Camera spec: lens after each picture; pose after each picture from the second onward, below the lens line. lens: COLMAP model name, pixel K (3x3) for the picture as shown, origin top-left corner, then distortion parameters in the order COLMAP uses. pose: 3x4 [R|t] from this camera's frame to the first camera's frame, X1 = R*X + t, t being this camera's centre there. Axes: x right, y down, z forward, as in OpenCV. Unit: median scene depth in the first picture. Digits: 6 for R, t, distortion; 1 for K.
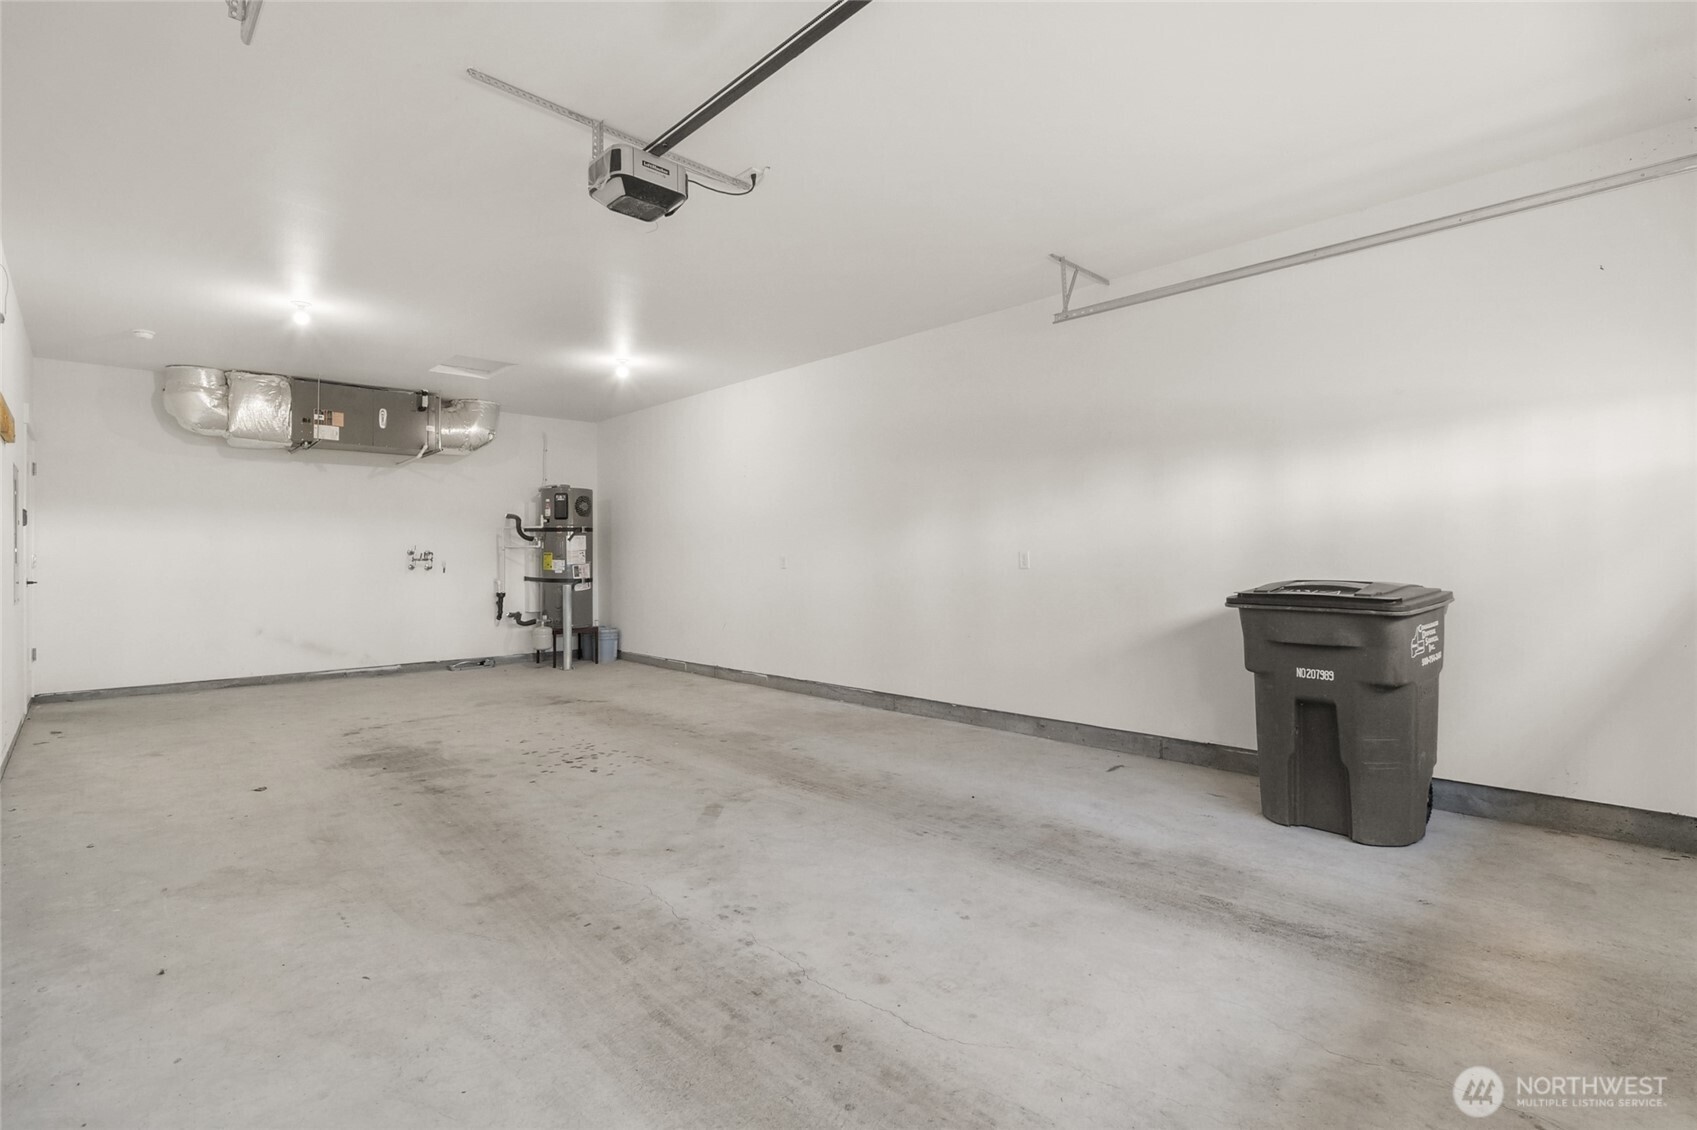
lens RADIAL K [[795.7, 0, 847.9], [0, 795.7, 558.2], [0, 0, 1]] dist [-0.003533, -0.000246]
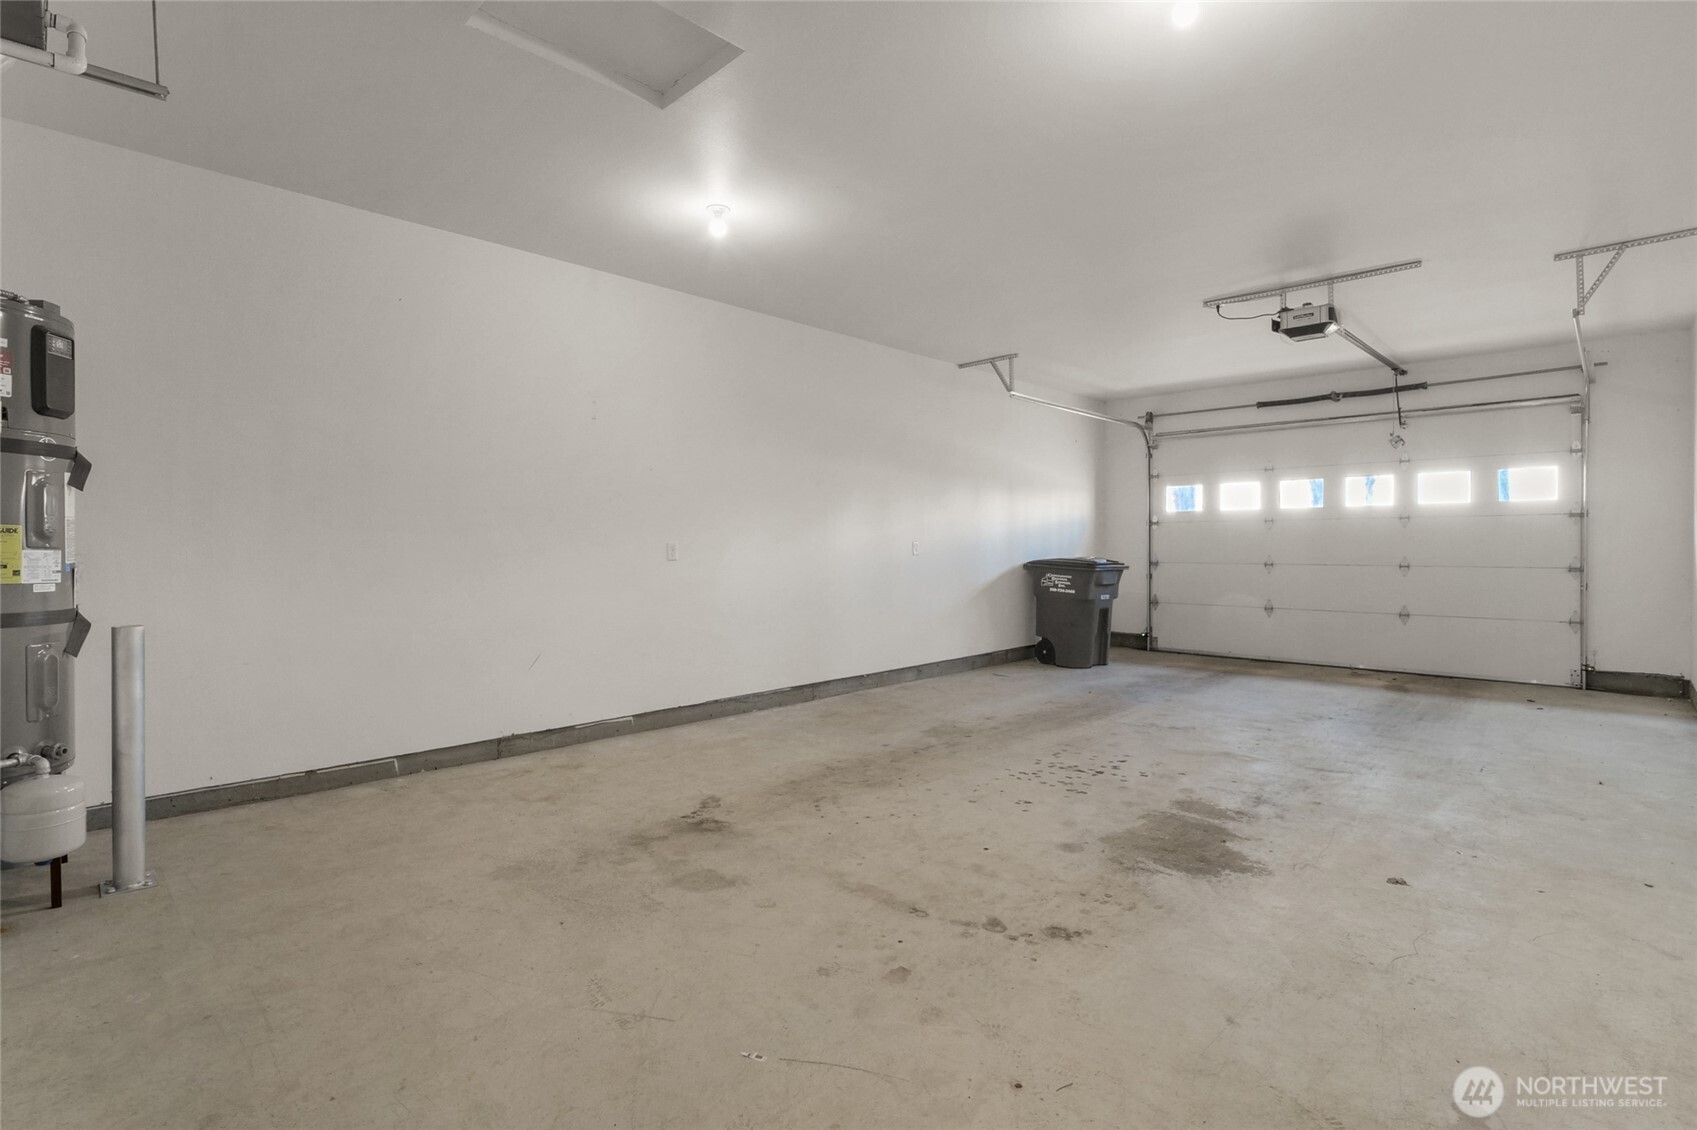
lens RADIAL K [[795.7, 0, 847.9], [0, 795.7, 559.2], [0, 0, 1]] dist [-0.003533, -0.000246]
pose [[-0.004474, -0.005204, 0.999976, -0.897285], [0.014229, 0.999885, 0.005268, 0.011514], [-0.999889, 0.014252, -0.004399, 0.923762]]
